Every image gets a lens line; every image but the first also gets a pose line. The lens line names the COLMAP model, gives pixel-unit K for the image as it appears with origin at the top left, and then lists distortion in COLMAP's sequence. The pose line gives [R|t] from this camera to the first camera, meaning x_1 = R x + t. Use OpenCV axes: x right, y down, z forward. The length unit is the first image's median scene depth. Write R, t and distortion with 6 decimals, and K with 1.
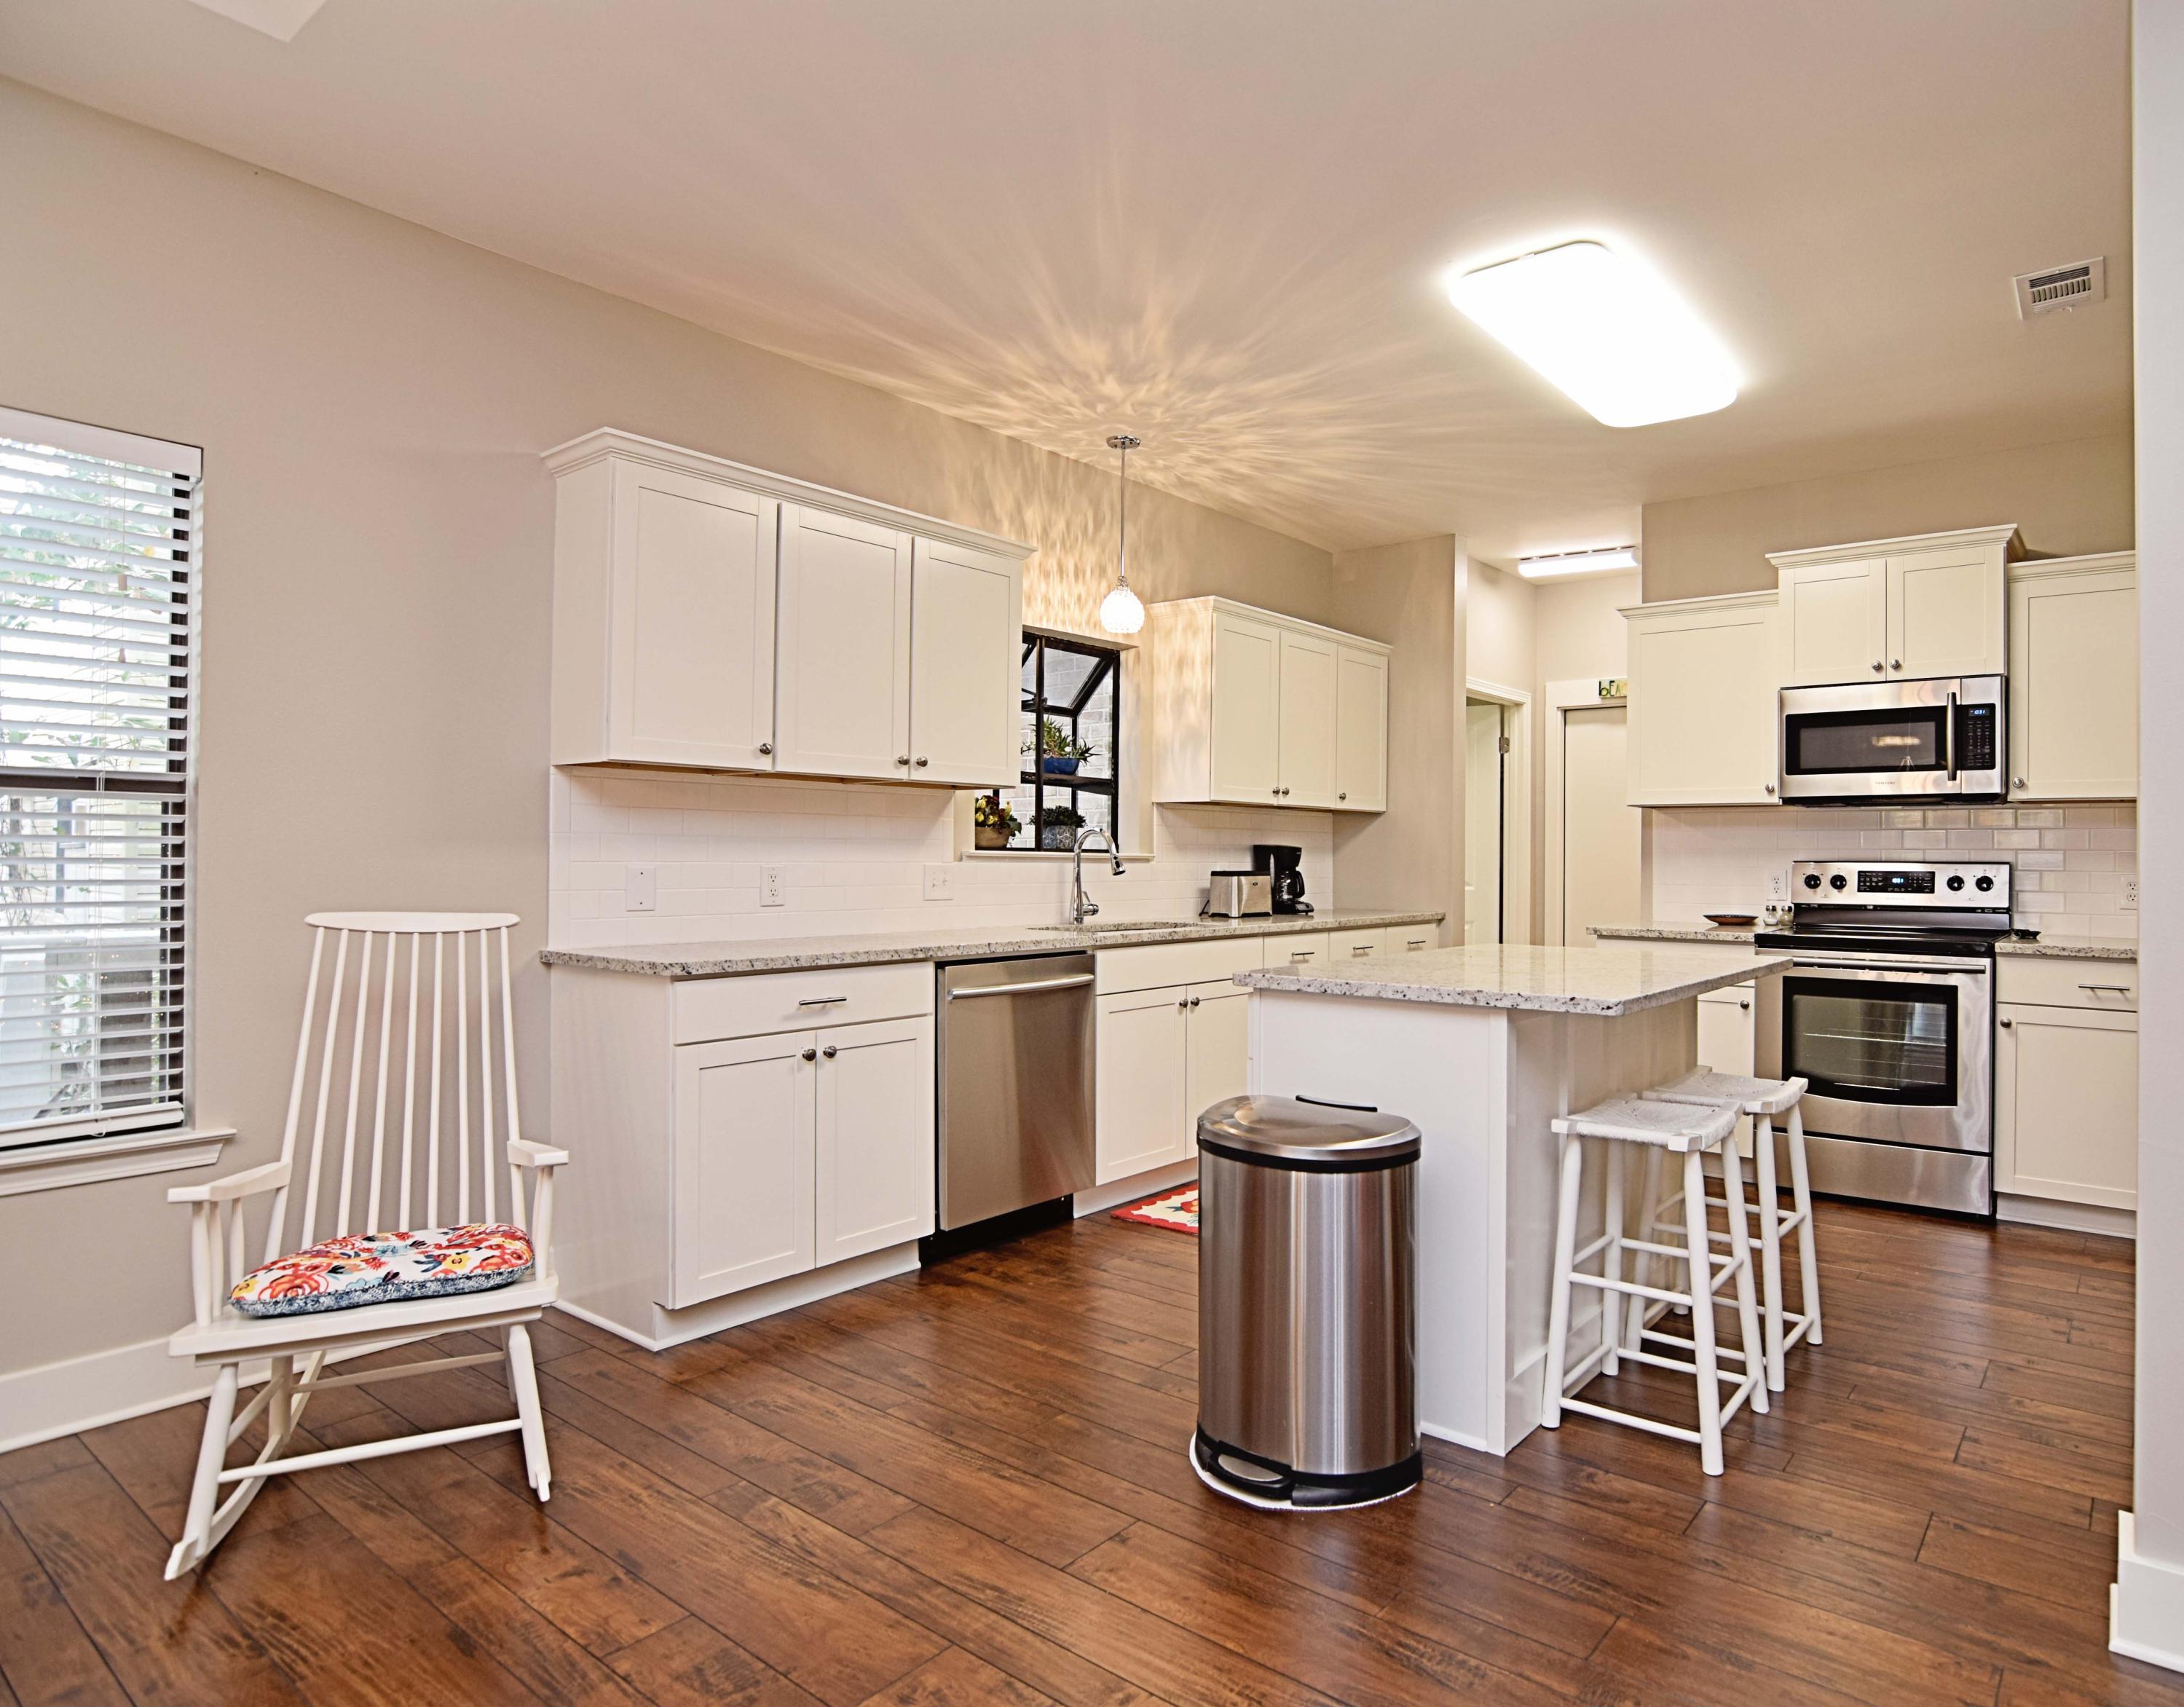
lens RADIAL K [[1279.0, 0, 1267.8], [0, 1279.0, 848.5], [0, 0, 1]] dist [-0.001135, -0.000345]
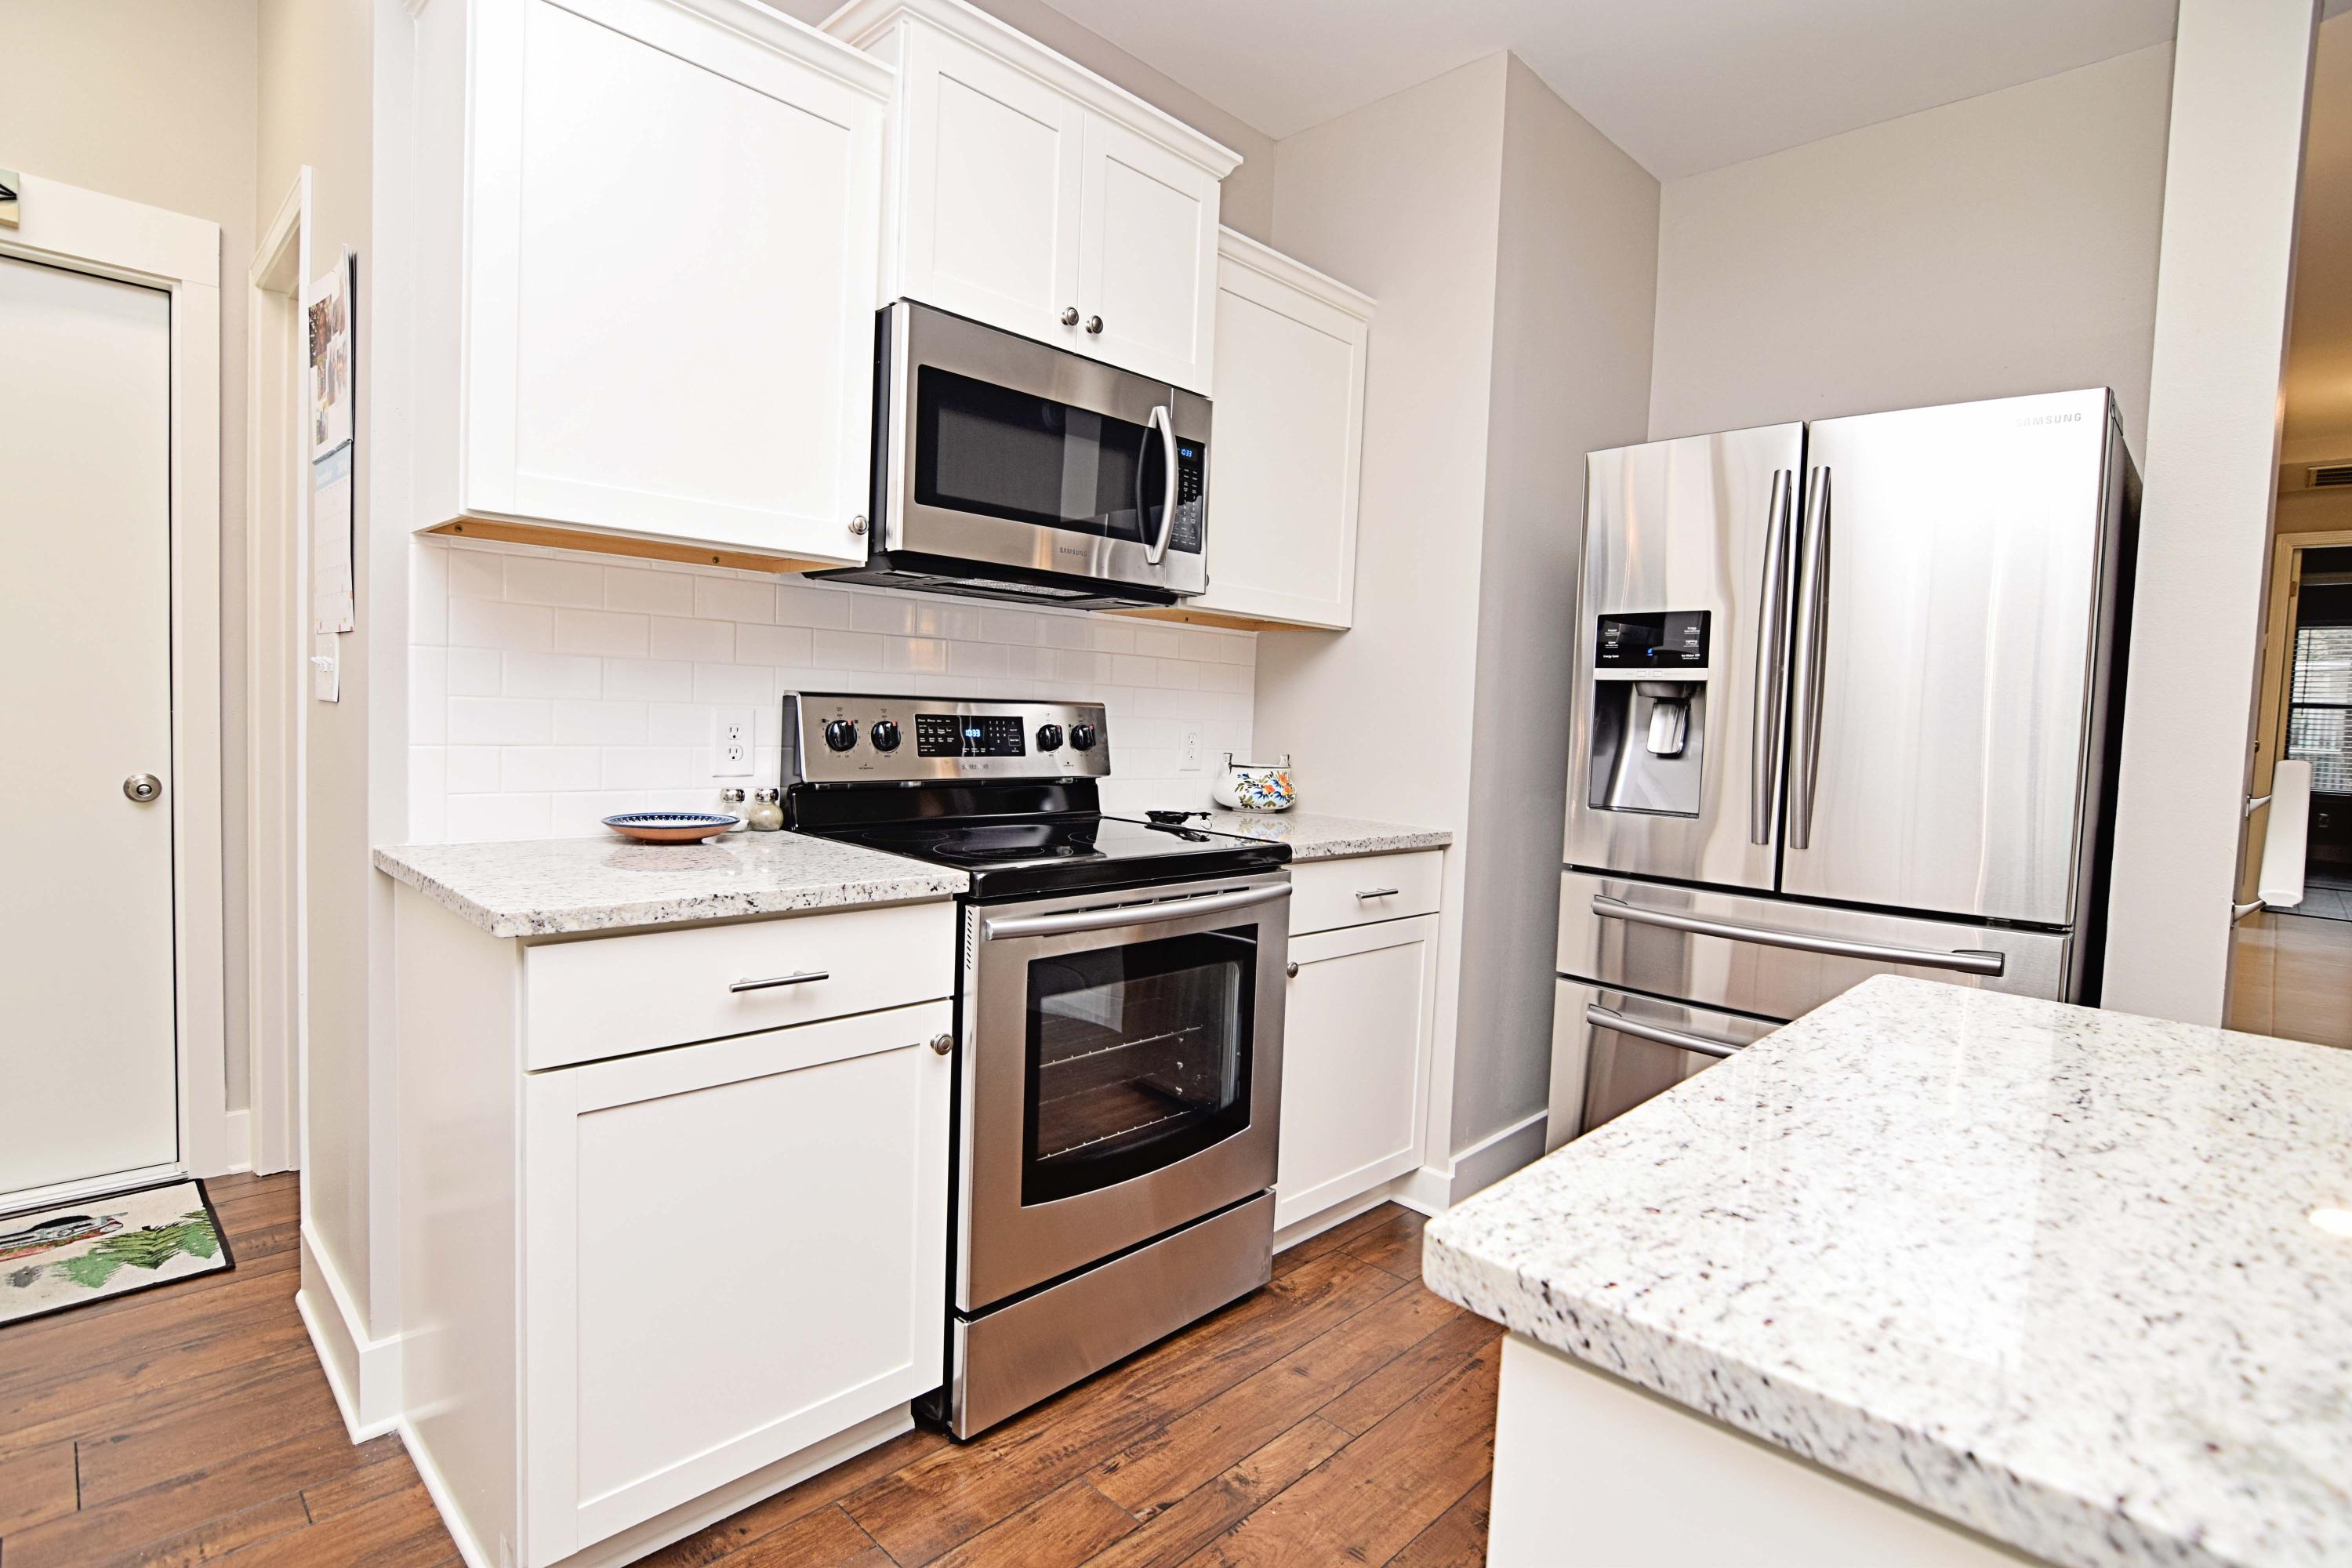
lens RADIAL K [[1145.5, 0, 1180.2], [0, 1145.5, 770.6], [0, 0, 1]] dist [-0.015251, 0.001538]
pose [[0.136299, -0.058574, 0.988935, 0.021675], [-0.047025, 0.996743, 0.065517, 0.004676], [-0.989551, -0.055435, 0.133101, 0.877751]]
